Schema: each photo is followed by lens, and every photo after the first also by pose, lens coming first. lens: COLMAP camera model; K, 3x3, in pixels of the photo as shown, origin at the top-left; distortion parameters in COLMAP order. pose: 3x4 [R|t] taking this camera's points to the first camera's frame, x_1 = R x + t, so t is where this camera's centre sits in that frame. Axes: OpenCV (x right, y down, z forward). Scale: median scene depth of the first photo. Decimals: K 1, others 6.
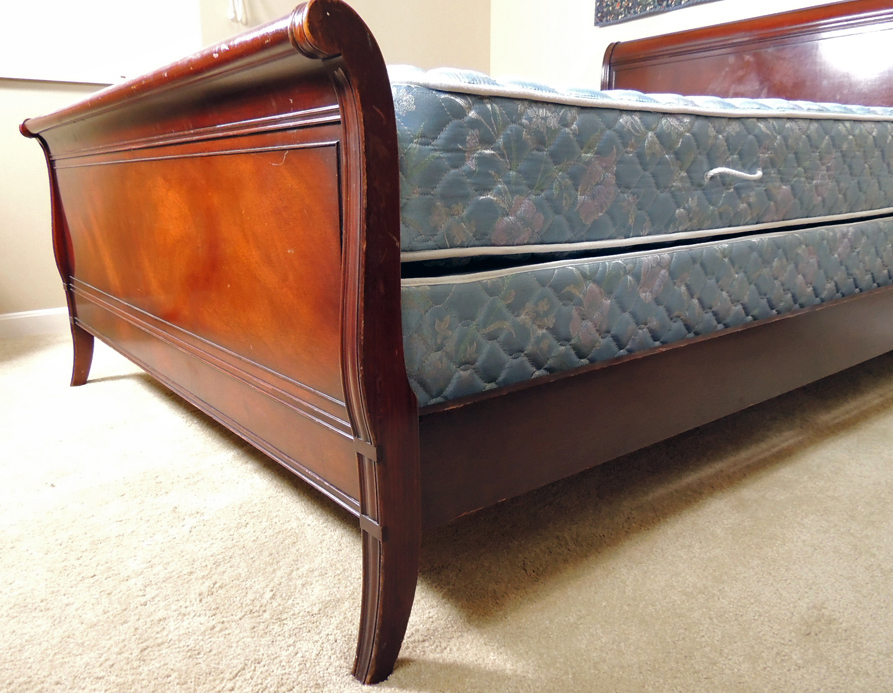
lens RADIAL K [[698.5, 0, 426.9], [0, 698.5, 349.1], [0, 0, 1]] dist [-0.011909, -0.010263]
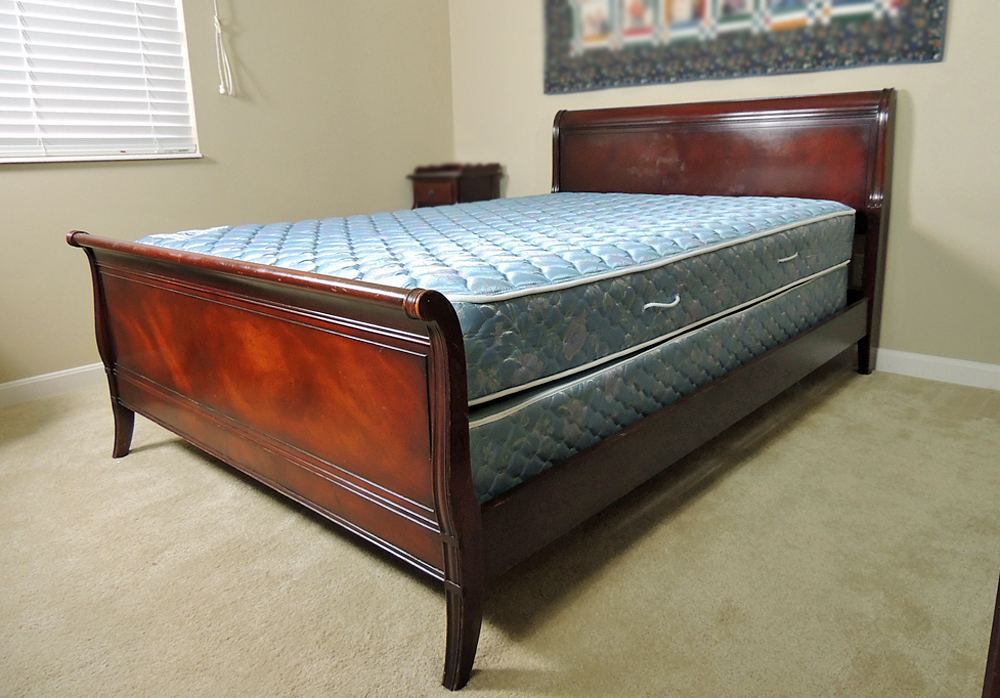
lens RADIAL K [[706.4, 0, 500.4], [0, 706.4, 304.0], [0, 0, 1]] dist [-0.007440, -0.001429]
pose [[0.984303, -0.052595, 0.168466, -0.164360], [0.058477, 0.997834, -0.030140, -0.257015], [-0.166516, 0.039518, 0.985247, -0.472664]]
